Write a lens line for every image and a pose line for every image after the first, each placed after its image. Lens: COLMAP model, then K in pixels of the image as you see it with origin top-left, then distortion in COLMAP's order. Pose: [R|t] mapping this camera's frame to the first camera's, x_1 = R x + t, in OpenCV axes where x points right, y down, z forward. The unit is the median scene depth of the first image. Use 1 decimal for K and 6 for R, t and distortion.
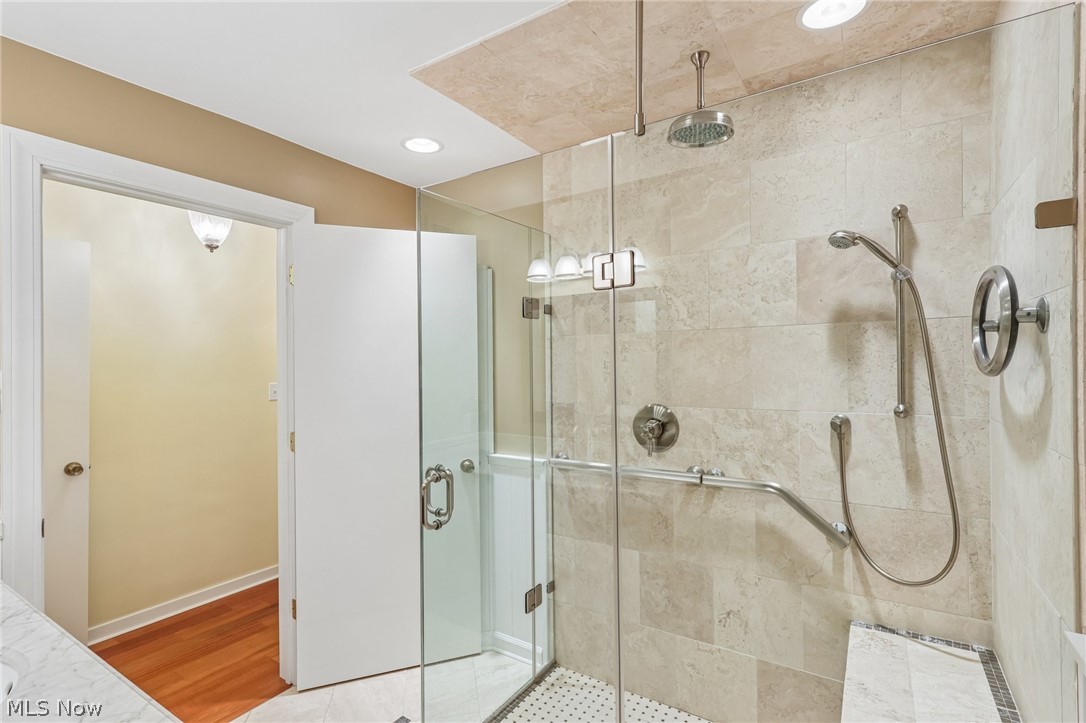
lens RADIAL K [[526.0, 0, 543.0], [0, 526.0, 359.9], [0, 0, 1]] dist [-0.001829, 0.000034]
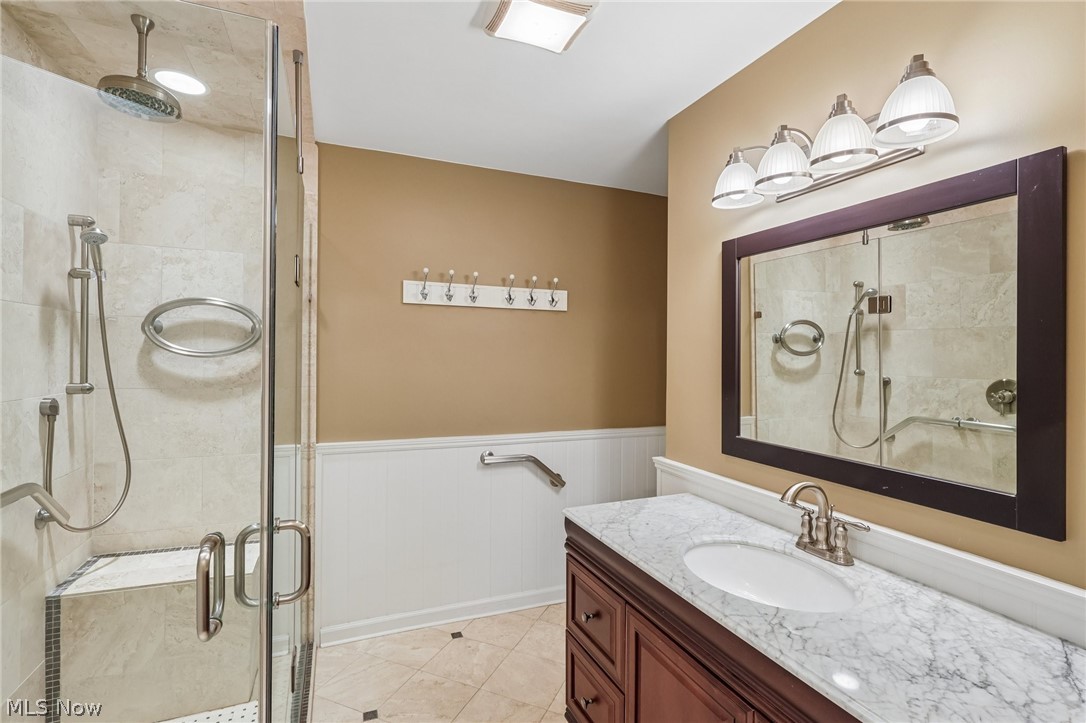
lens RADIAL K [[503.0, 0, 542.0], [0, 503.0, 357.6], [0, 0, 1]] dist [-0.001971, 0.000908]
pose [[-0.827319, -0.000599, 0.561731, -0.809416], [-0.005408, 0.999962, -0.006900, 0.030839], [-0.561706, -0.008746, -0.827291, 1.345246]]
